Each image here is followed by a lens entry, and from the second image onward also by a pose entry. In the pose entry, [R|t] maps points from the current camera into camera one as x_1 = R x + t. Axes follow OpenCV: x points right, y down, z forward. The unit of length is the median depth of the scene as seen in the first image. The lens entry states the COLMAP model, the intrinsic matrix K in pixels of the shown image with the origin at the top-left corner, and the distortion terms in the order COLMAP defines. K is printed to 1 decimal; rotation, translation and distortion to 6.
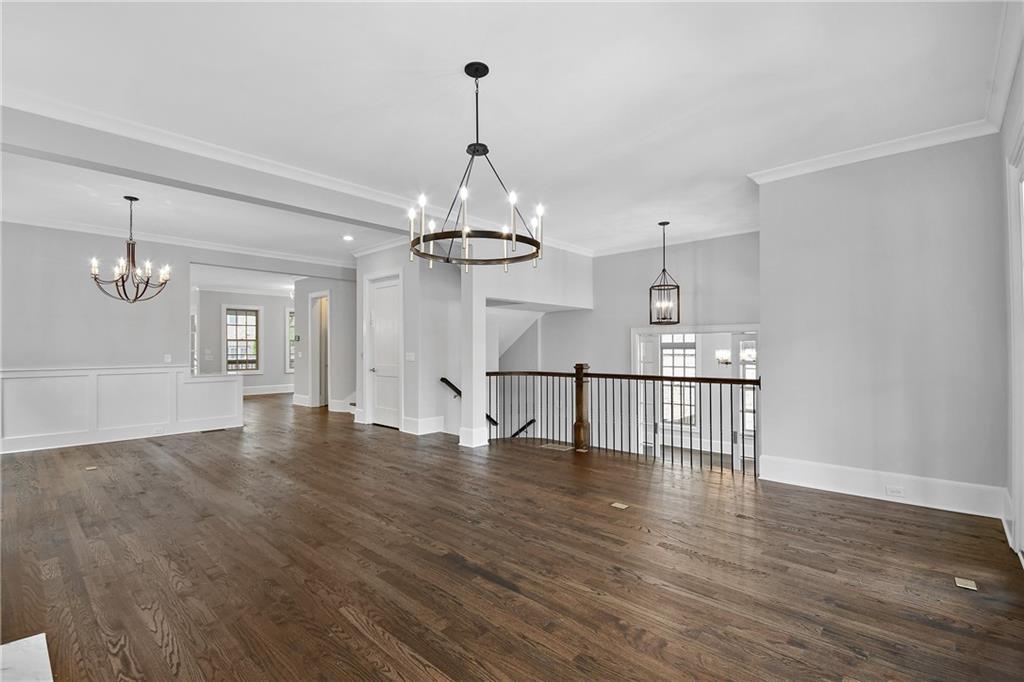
lens RADIAL K [[465.7, 0, 506.7], [0, 465.7, 348.6], [0, 0, 1]] dist [0.000417, 0.000008]
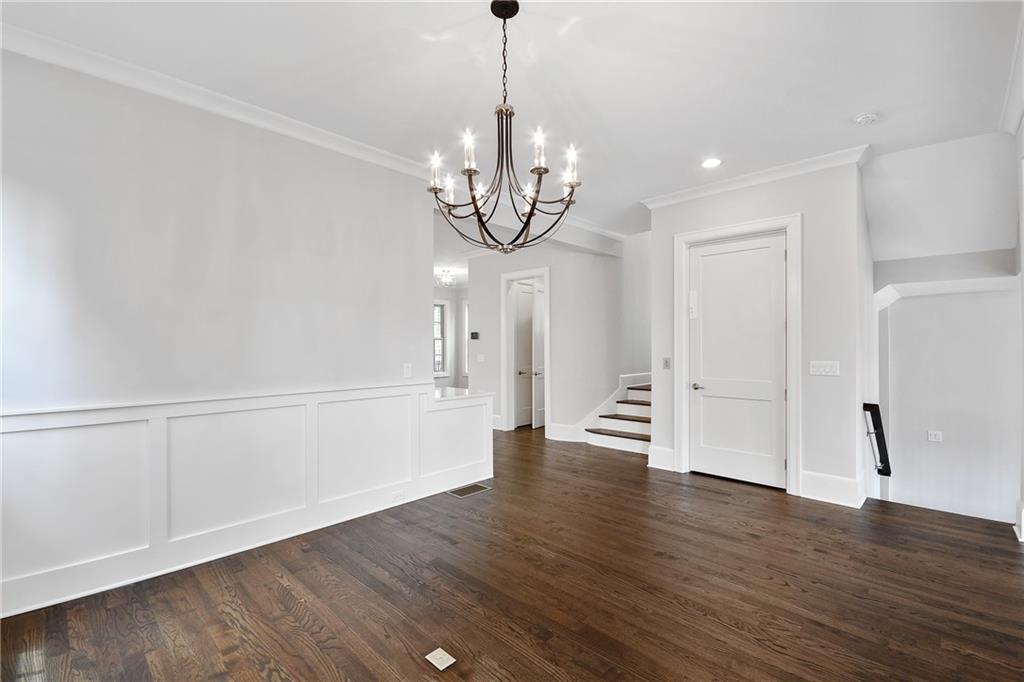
lens RADIAL K [[452.6, 0, 525.6], [0, 452.6, 339.6], [0, 0, 1]] dist [-0.000686, -0.000190]
pose [[0.999275, 0.001516, -0.038035, -0.118177], [-0.001709, 0.999986, -0.005019, -0.003071], [0.038027, 0.005080, 0.999264, 0.091445]]
